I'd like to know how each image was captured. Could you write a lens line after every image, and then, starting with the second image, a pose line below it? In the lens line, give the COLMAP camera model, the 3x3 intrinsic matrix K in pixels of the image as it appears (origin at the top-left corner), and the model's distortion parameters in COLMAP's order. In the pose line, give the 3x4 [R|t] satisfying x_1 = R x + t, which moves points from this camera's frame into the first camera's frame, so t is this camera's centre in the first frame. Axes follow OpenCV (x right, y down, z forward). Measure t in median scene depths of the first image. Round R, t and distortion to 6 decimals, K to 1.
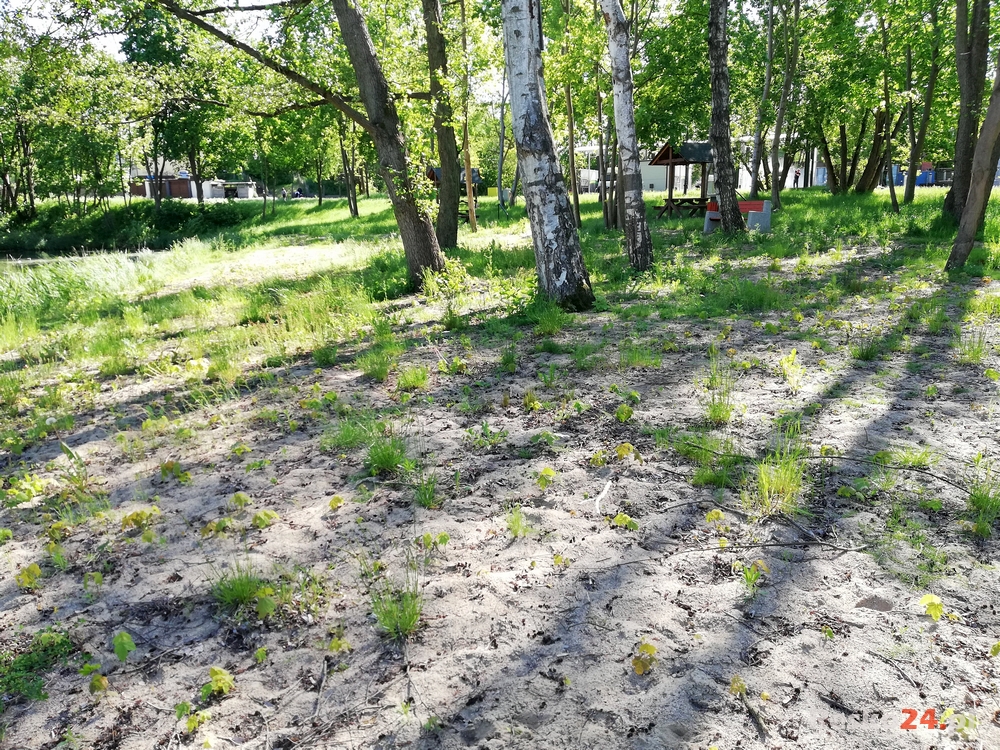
lens RADIAL K [[740.9, 0, 495.7], [0, 740.9, 380.2], [0, 0, 1]] dist [0.057753, -0.083118]
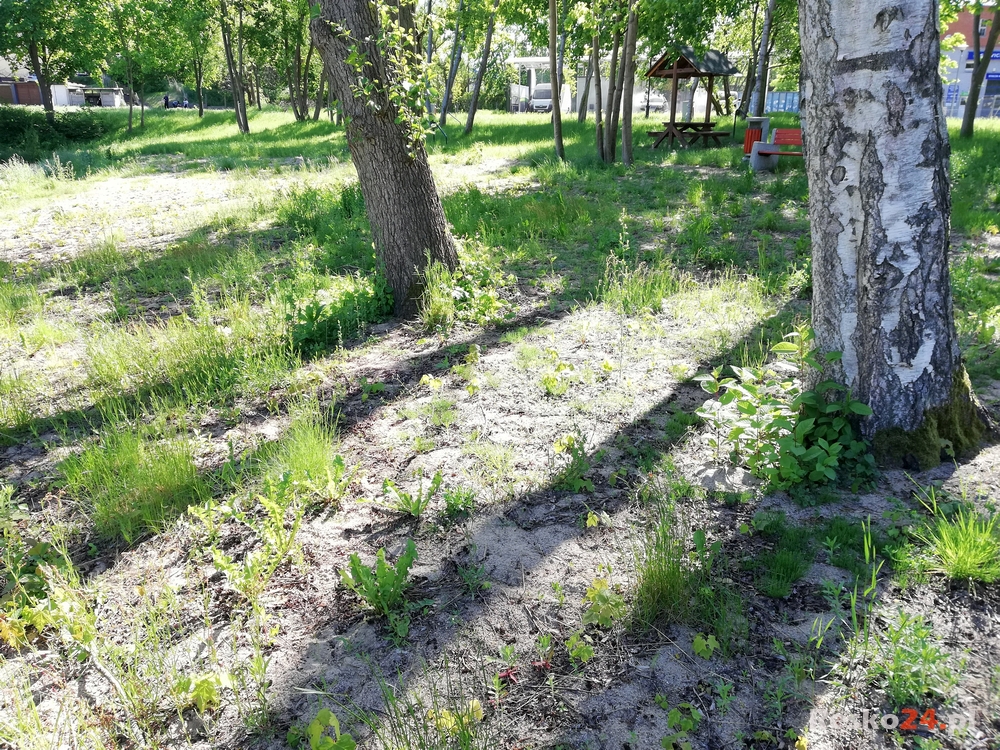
lens RADIAL K [[749.8, 0, 500.0], [0, 749.8, 375.0], [0, 0, 1]] dist [-0.000213, -0.000589]
pose [[0.990915, -0.015946, 0.133541, -0.024720], [0.003719, 0.995815, 0.091320, -0.028289], [-0.134439, -0.089993, 0.986827, 0.120996]]
